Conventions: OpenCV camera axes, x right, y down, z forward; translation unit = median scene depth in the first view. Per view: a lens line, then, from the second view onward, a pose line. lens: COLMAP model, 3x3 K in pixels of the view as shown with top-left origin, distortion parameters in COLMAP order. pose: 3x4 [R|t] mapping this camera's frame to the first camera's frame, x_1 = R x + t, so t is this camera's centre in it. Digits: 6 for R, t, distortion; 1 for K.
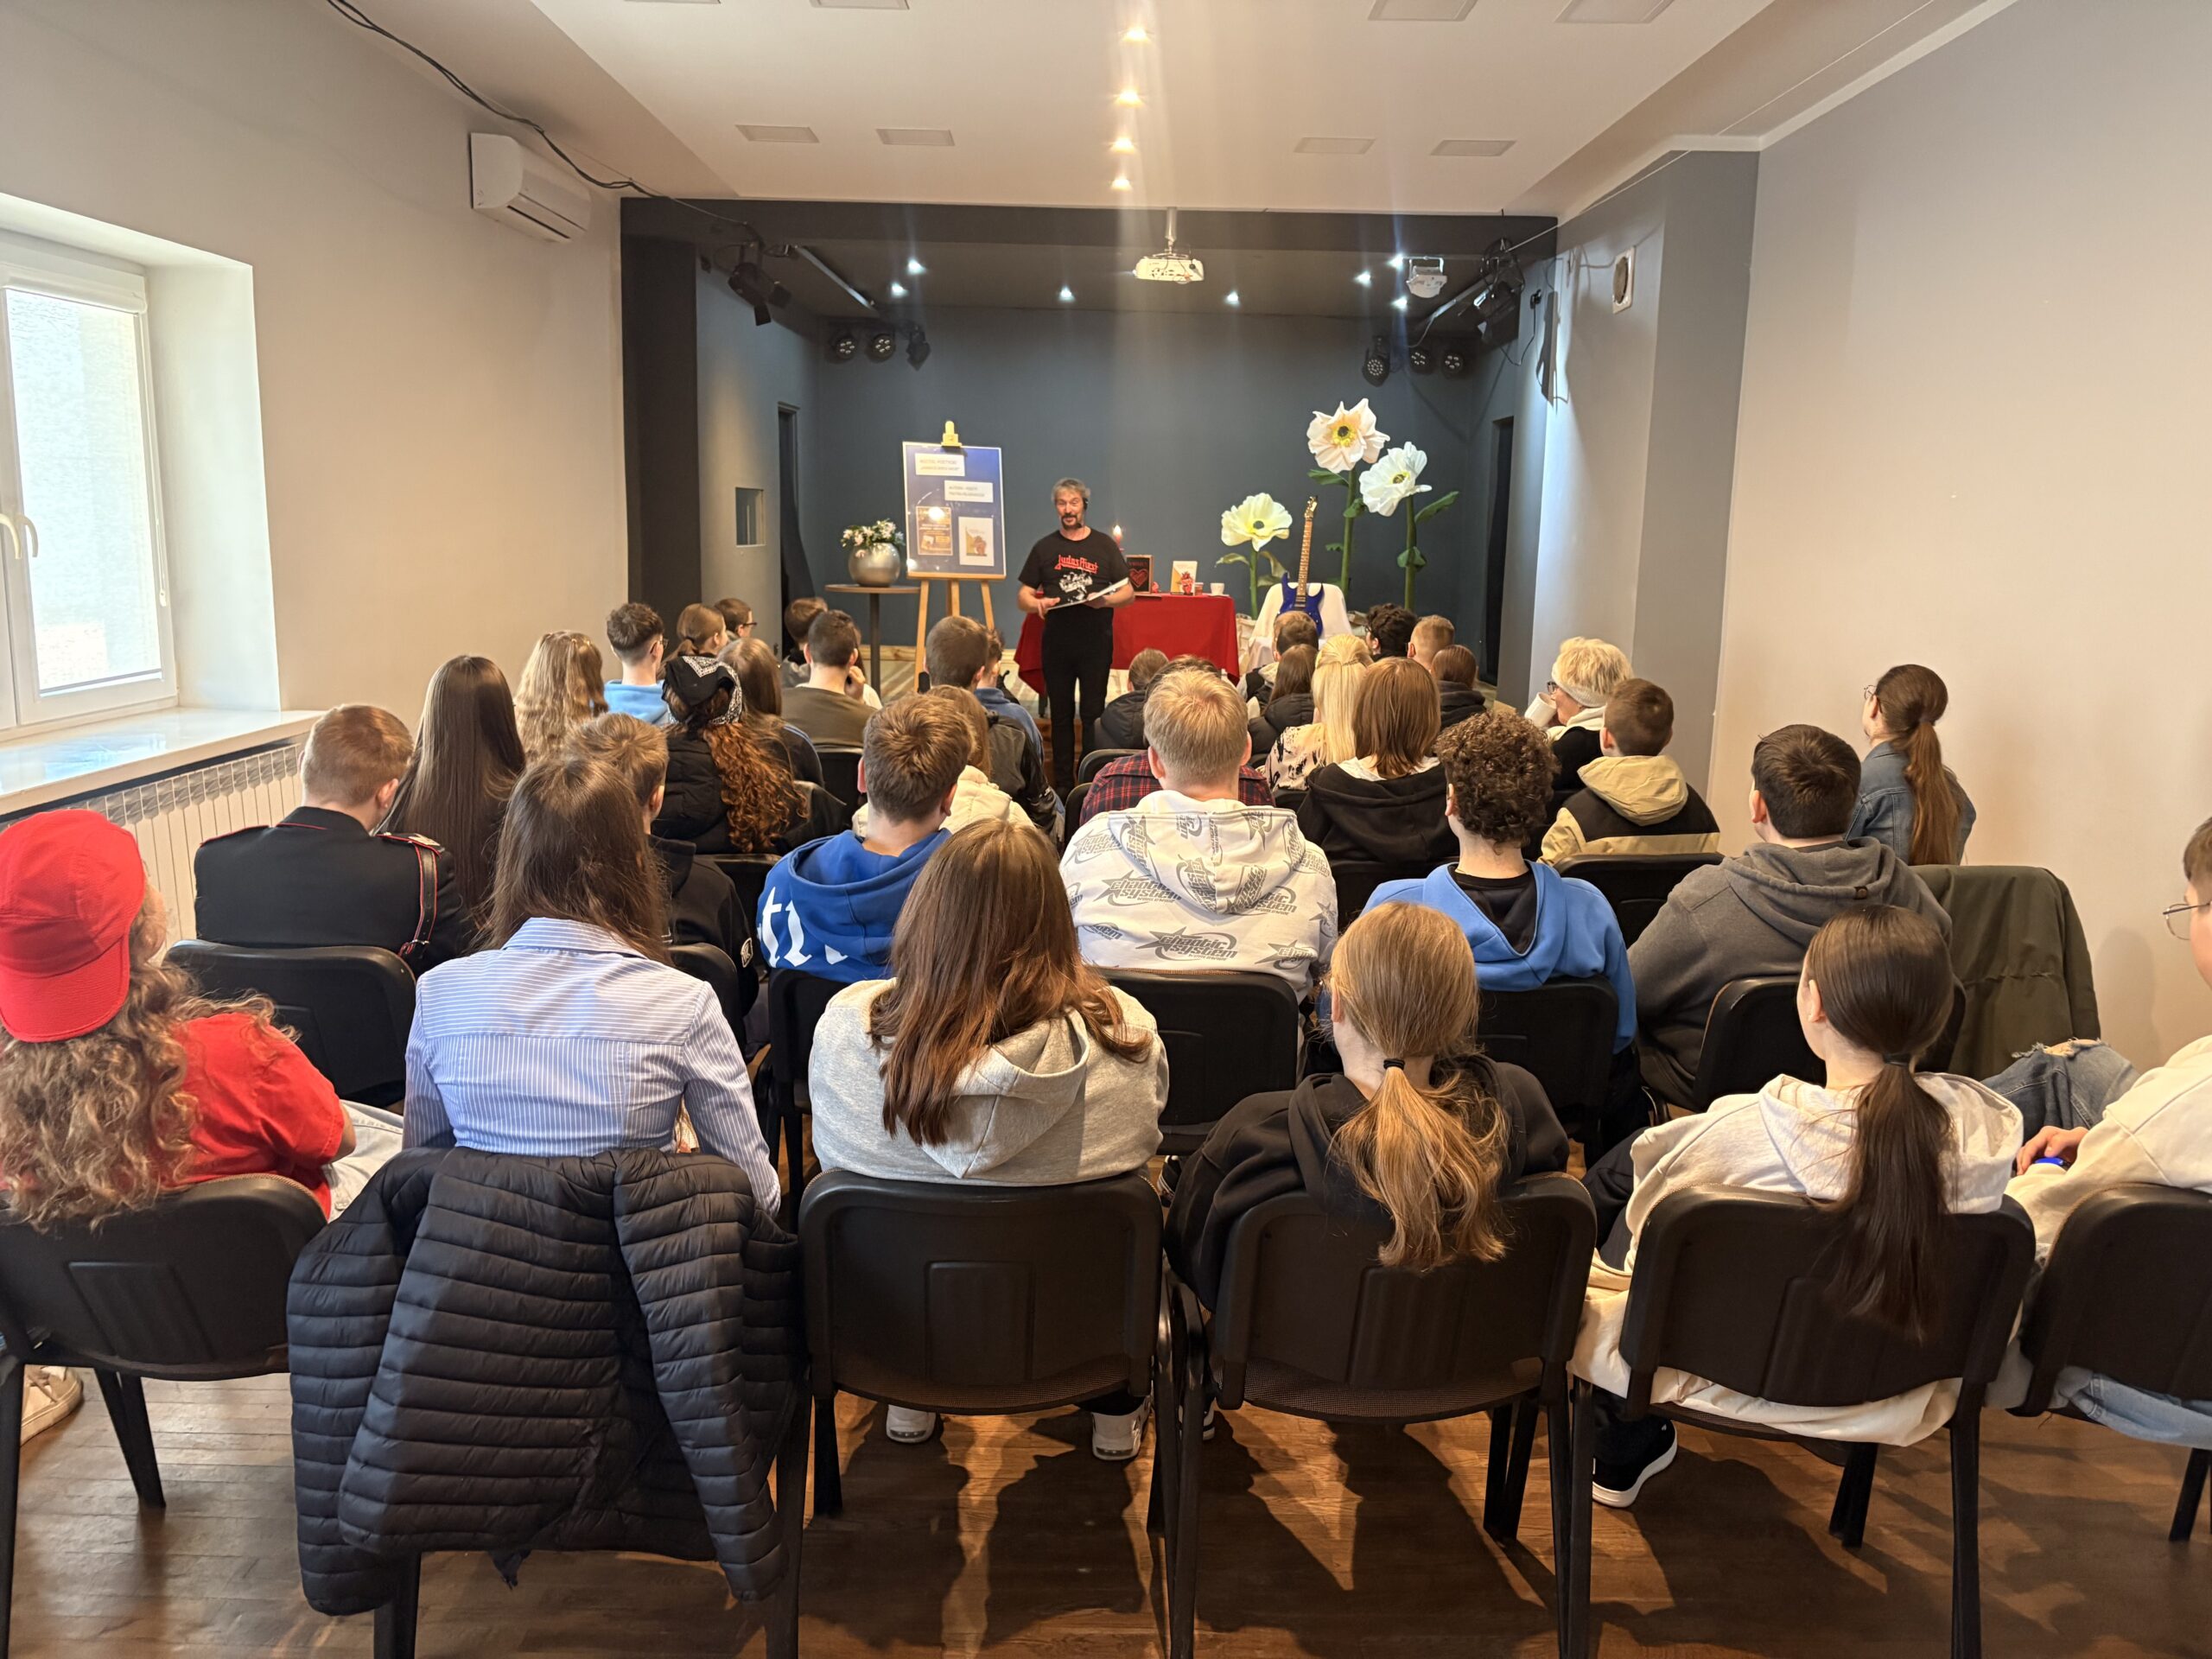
lens RADIAL K [[1695.0, 0, 1111.0], [0, 1695.0, 783.2], [0, 0, 1]] dist [0.087652, 0.001413]
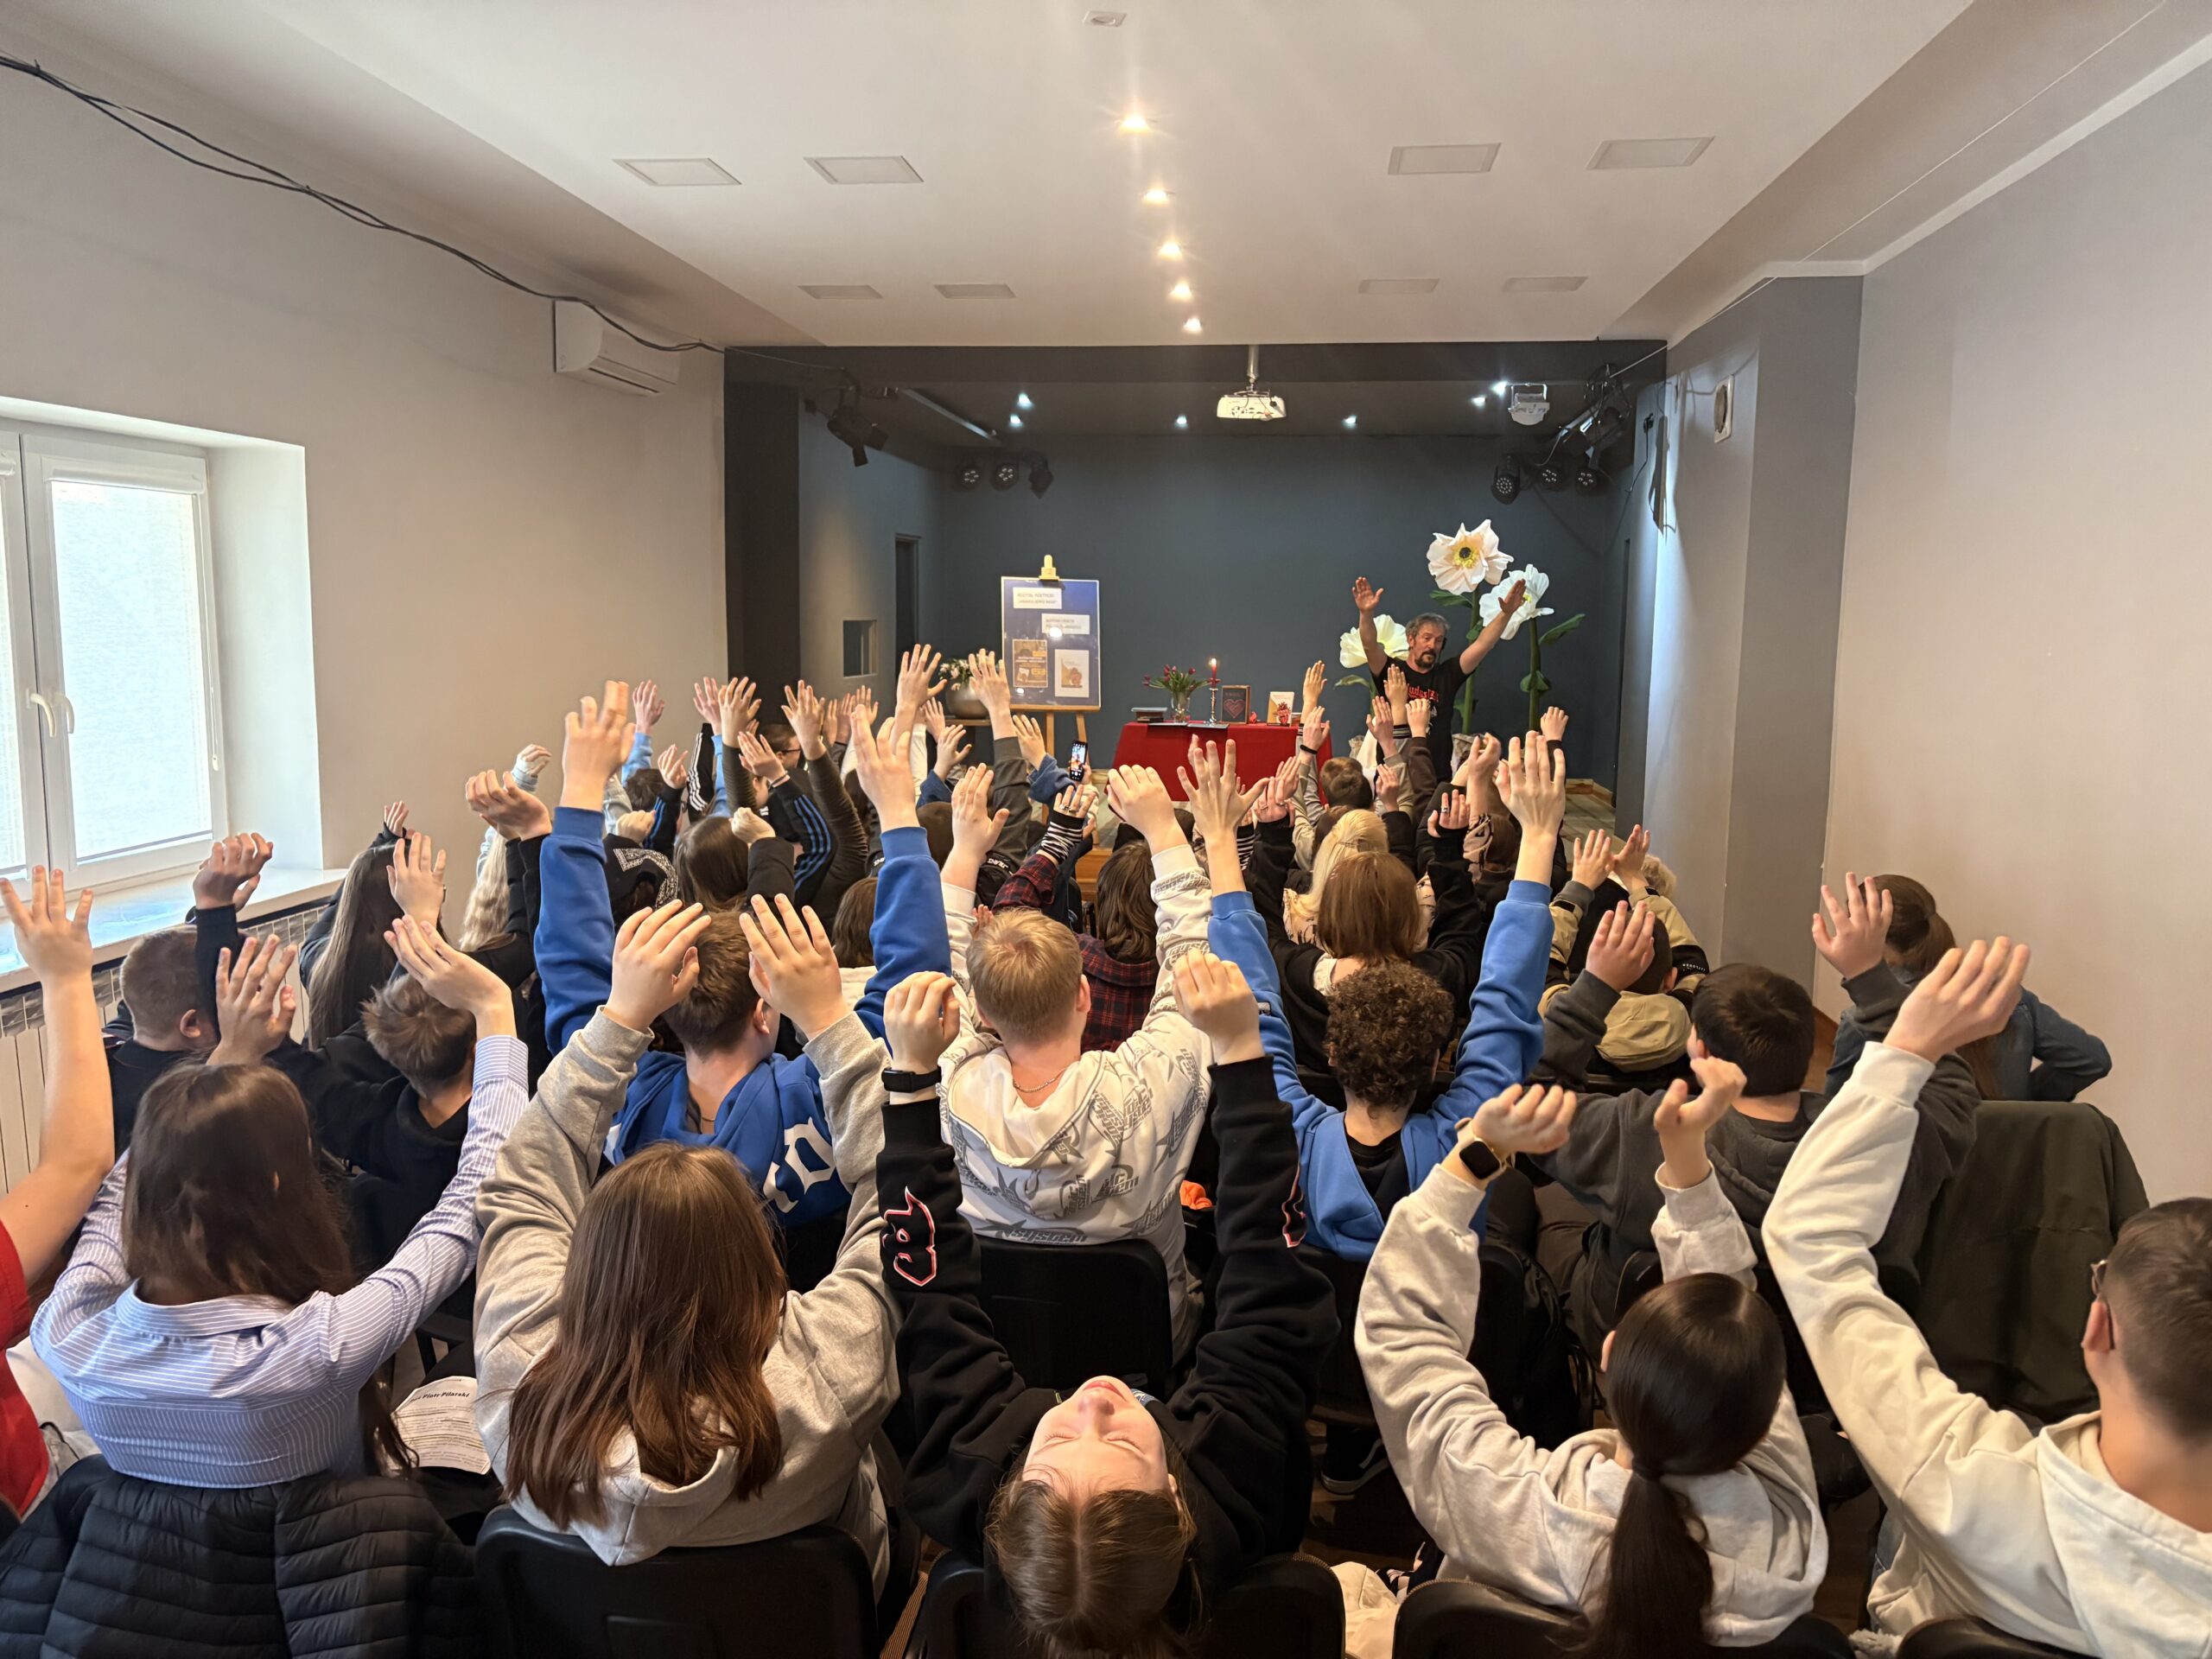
lens RADIAL K [[1664.6, 0, 1106.0], [0, 1664.6, 829.5], [0, 0, 1]] dist [0.095579, -0.002913]
pose [[0.993106, 0.009049, -0.116866, 0.057078], [-0.011989, 0.999628, -0.024478, -0.026348], [0.116602, 0.025710, 0.992846, 0.026647]]
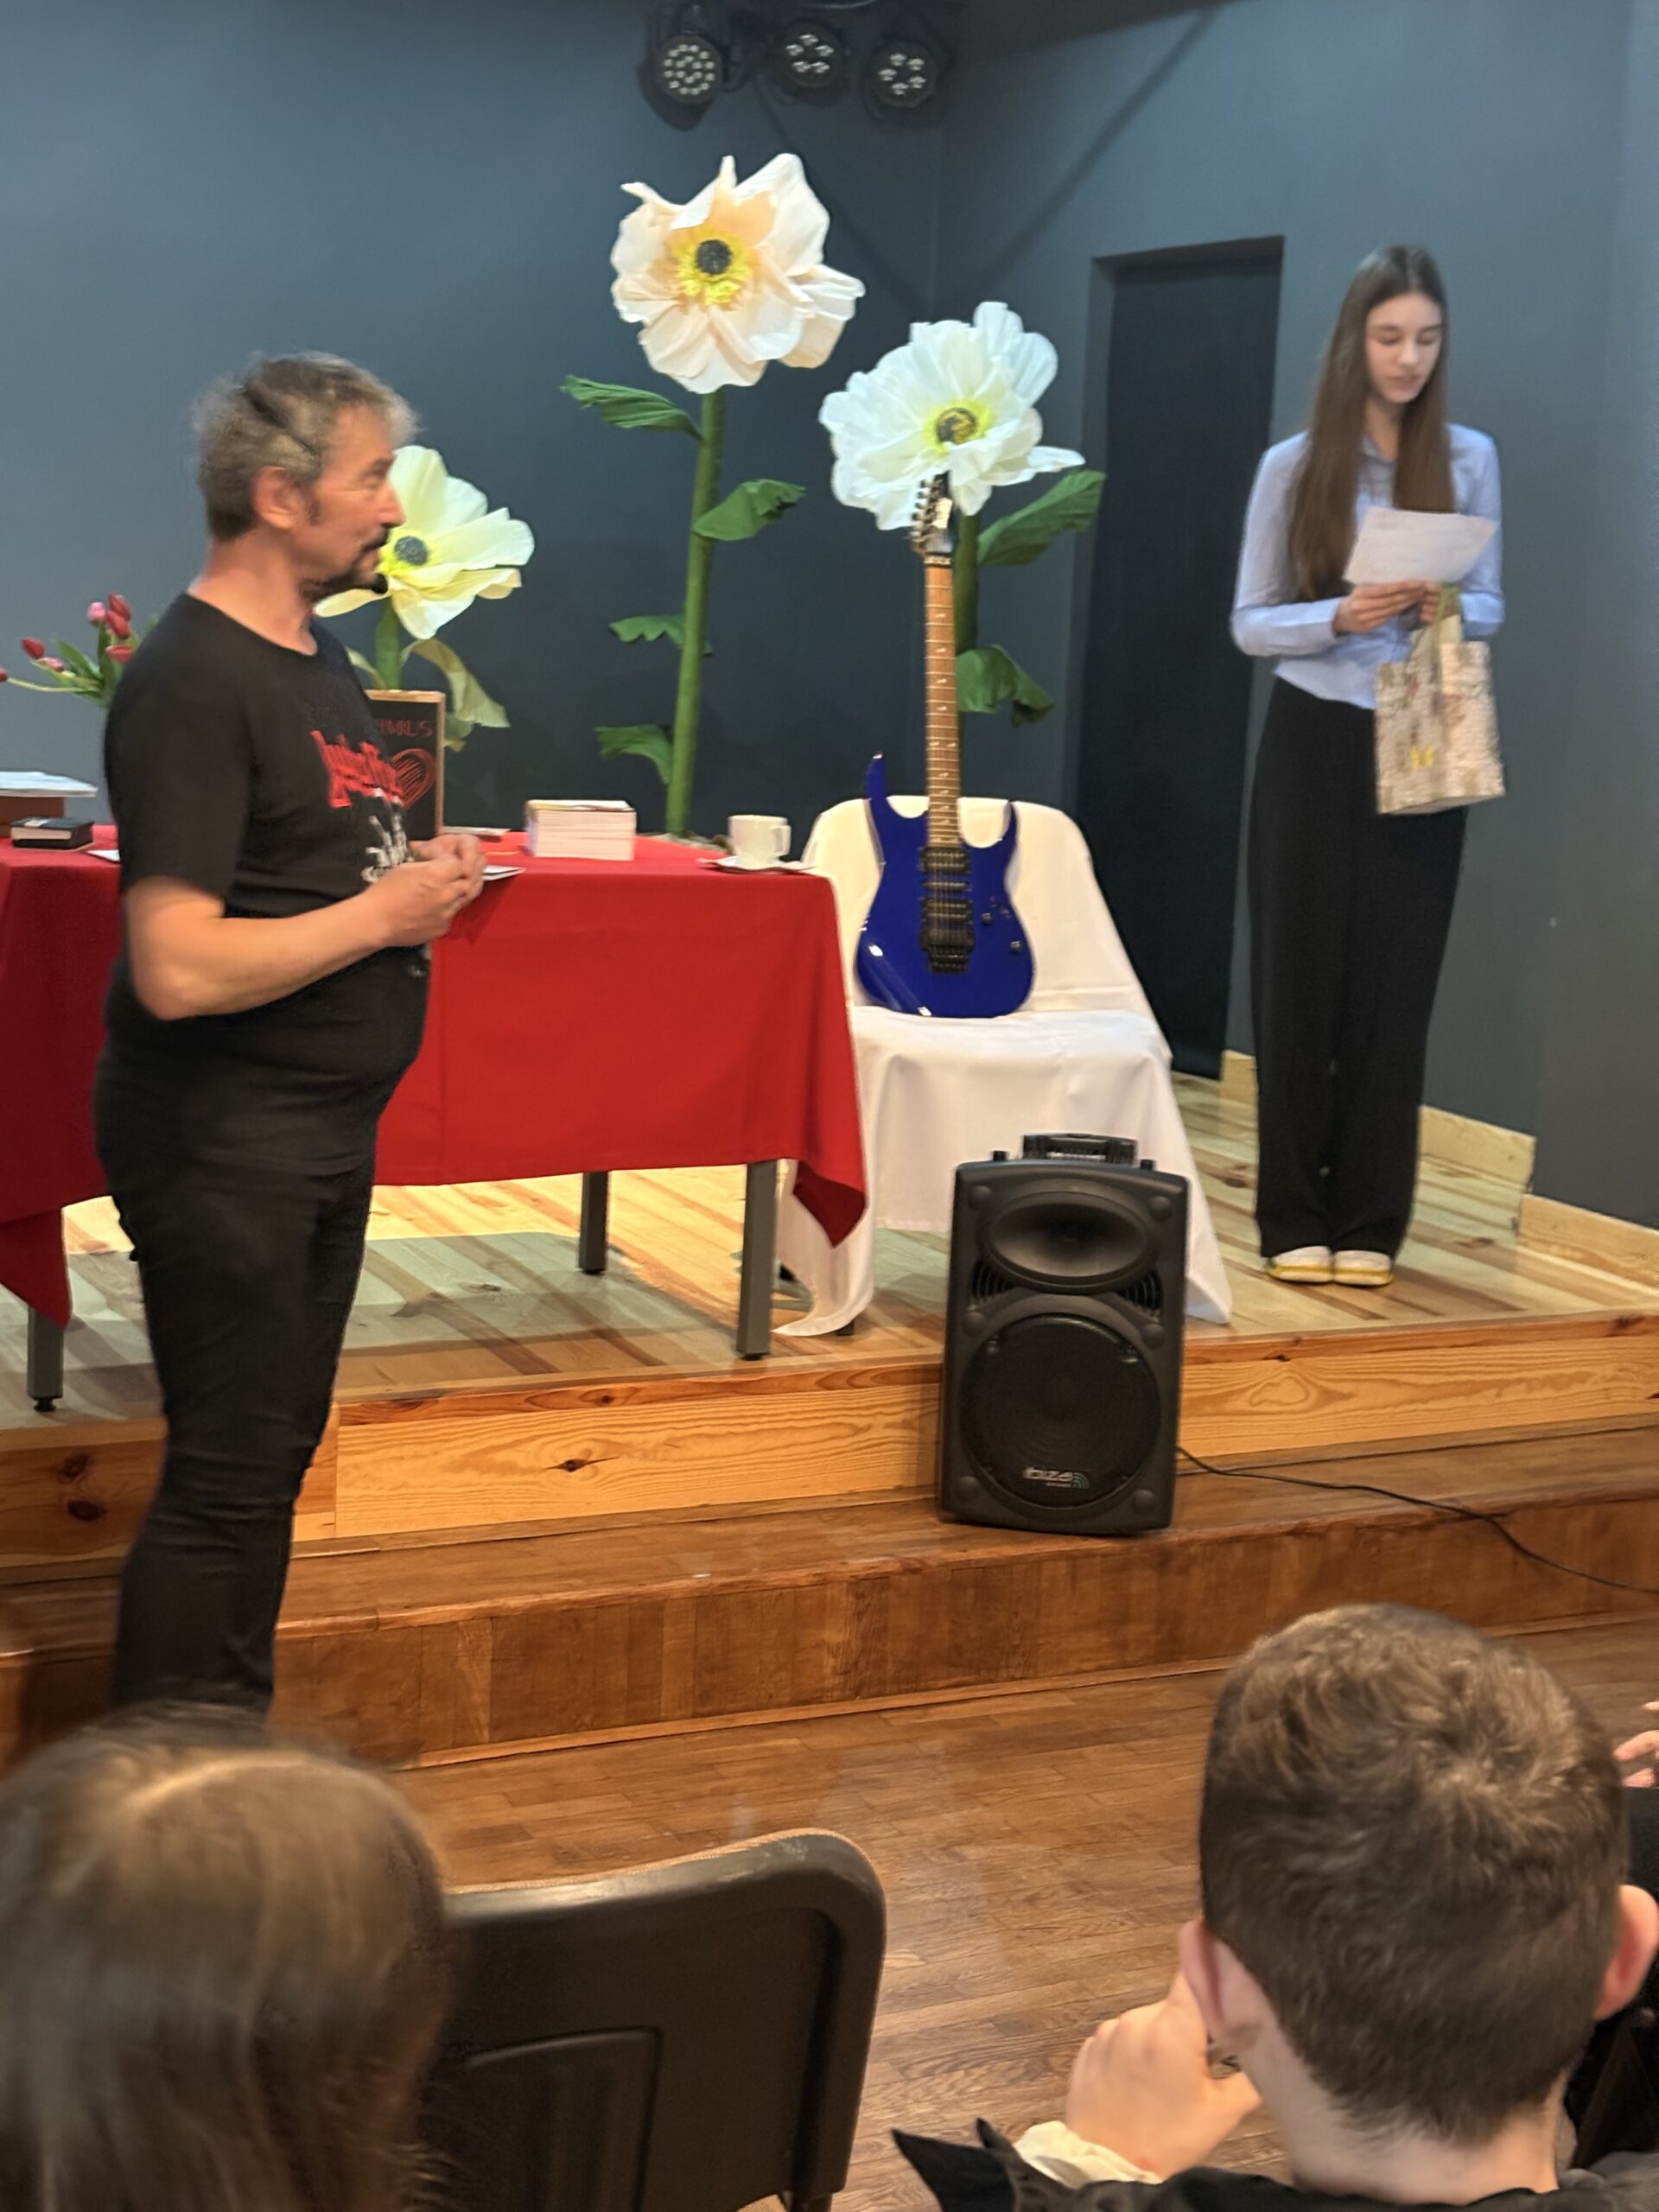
lens RADIAL K [[3391.0, 0, 829.5], [0, 3391.0, 1106.0], [0, 0, 1]] dist [0.022821, 0.045901]
pose [[0.898343, -0.048512, 0.436608, -0.147320], [0.039382, 0.998775, 0.029945, -0.092251], [-0.437526, -0.009706, 0.899154, 0.565017]]
